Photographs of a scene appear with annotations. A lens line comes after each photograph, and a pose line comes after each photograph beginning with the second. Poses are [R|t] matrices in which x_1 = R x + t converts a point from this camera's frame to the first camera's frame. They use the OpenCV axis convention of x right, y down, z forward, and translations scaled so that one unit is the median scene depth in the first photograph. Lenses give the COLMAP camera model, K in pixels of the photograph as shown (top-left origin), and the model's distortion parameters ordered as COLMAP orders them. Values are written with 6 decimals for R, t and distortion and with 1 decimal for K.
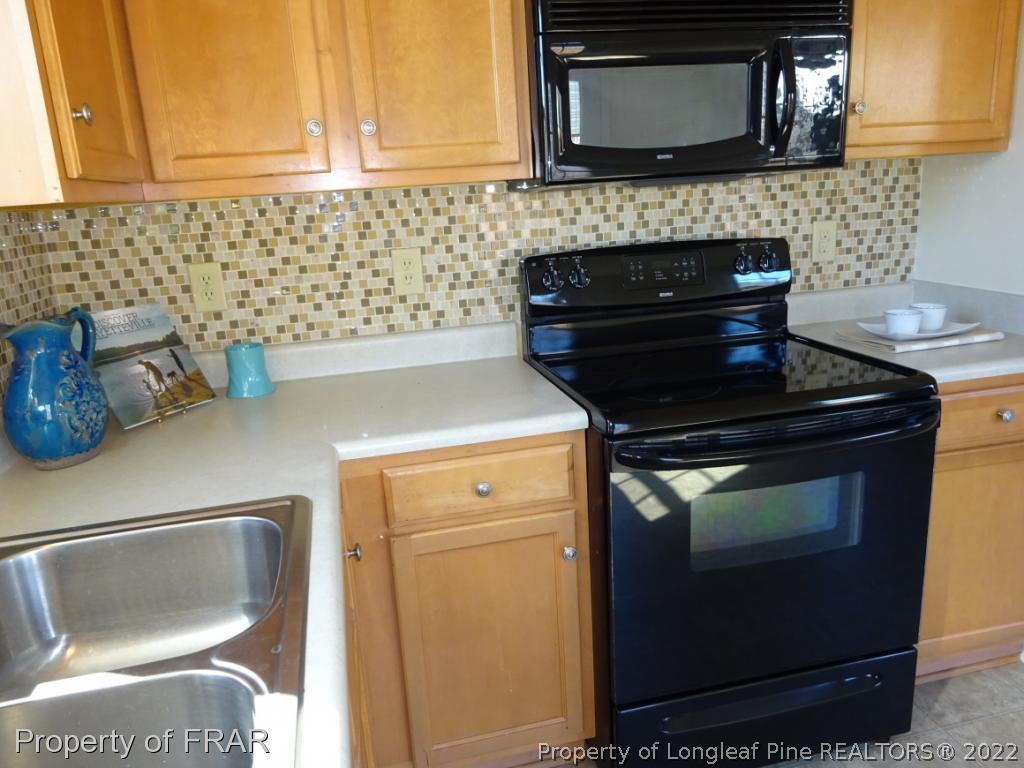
lens RADIAL K [[753.6, 0, 512.0], [0, 753.6, 384.0], [0, 0, 1]] dist [-0.012403, 0.001140]
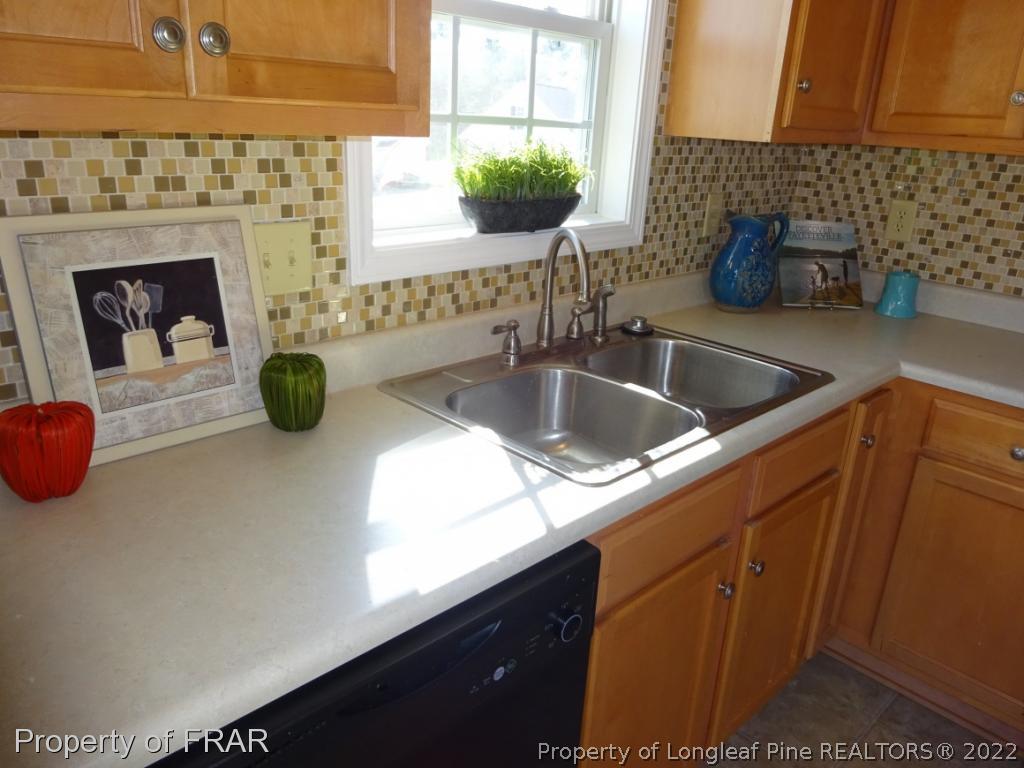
lens RADIAL K [[749.8, 0, 512.0], [0, 749.8, 384.0], [0, 0, 1]] dist [0.002170, -0.003119]
pose [[0.503081, 0.373631, -0.779301, 0.309677], [-0.294019, 0.921925, 0.252206, -0.006883], [0.812688, 0.102249, 0.573657, -0.166201]]
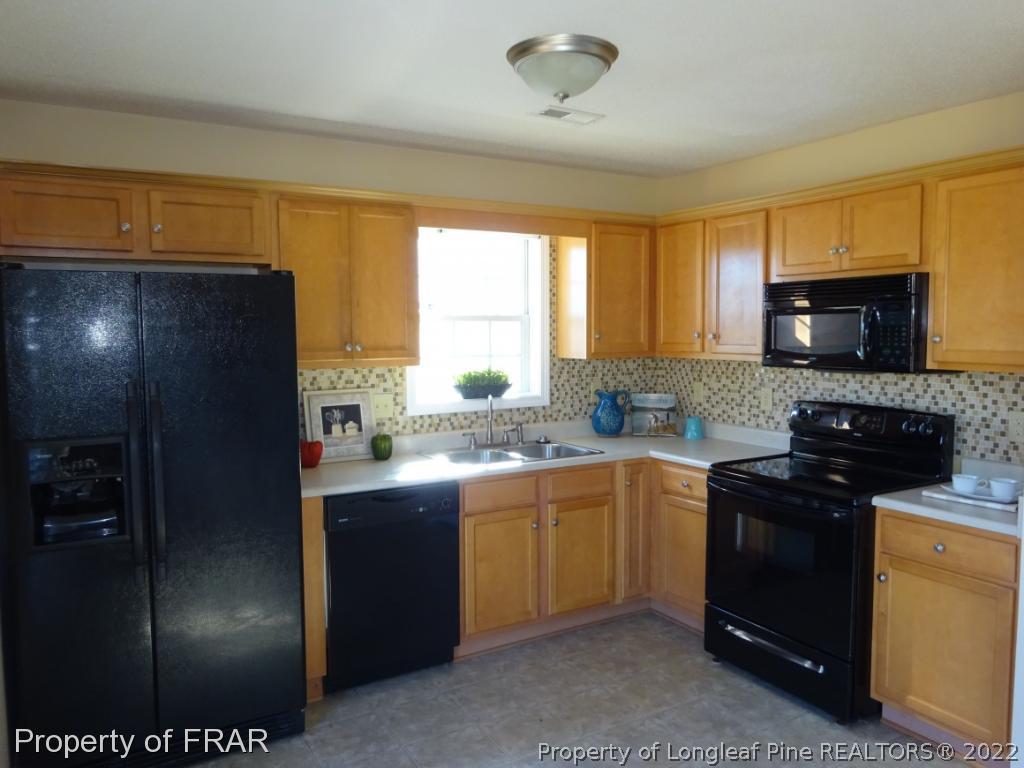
lens RADIAL K [[749.8, 0, 512.0], [0, 749.8, 384.0], [0, 0, 1]] dist [0.002170, -0.003119]
pose [[0.300395, 0.129229, -0.945020, 1.610141], [-0.251286, 0.966499, 0.052290, -0.126226], [0.920119, 0.221763, 0.322805, -0.299958]]
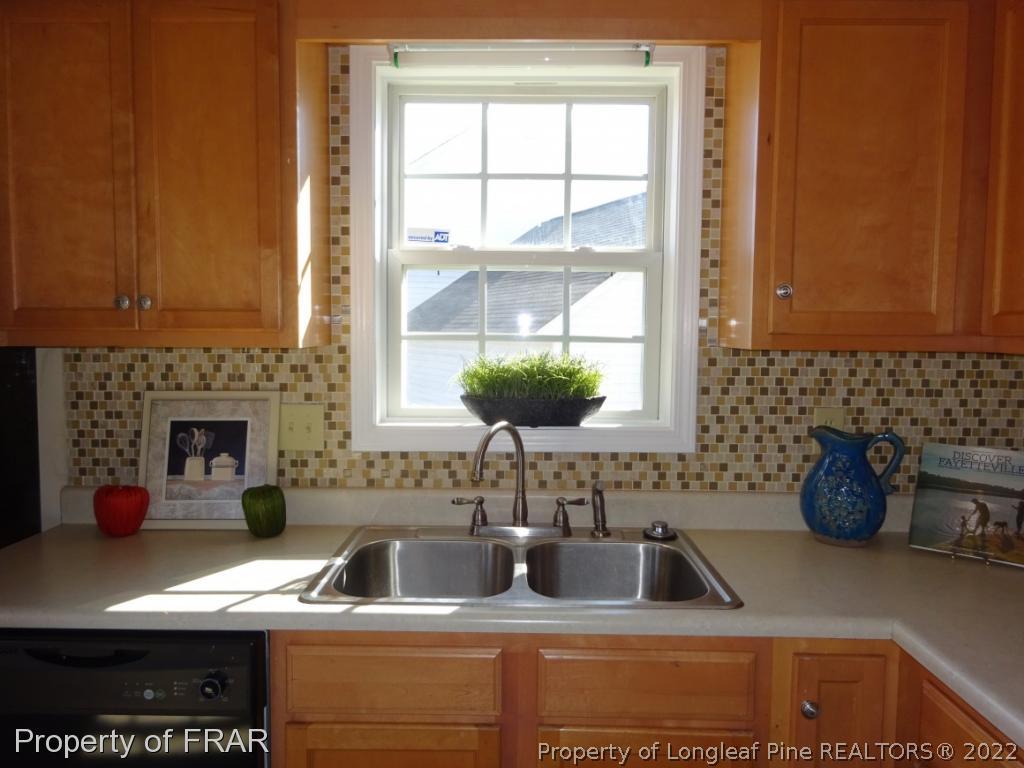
lens RADIAL K [[749.8, 0, 512.0], [0, 749.8, 384.0], [0, 0, 1]] dist [0.002170, -0.003119]
pose [[-0.243836, 0.130620, -0.960980, 0.545745], [-0.237403, 0.952702, 0.189733, -0.195685], [0.940311, 0.274403, -0.201293, 0.486646]]
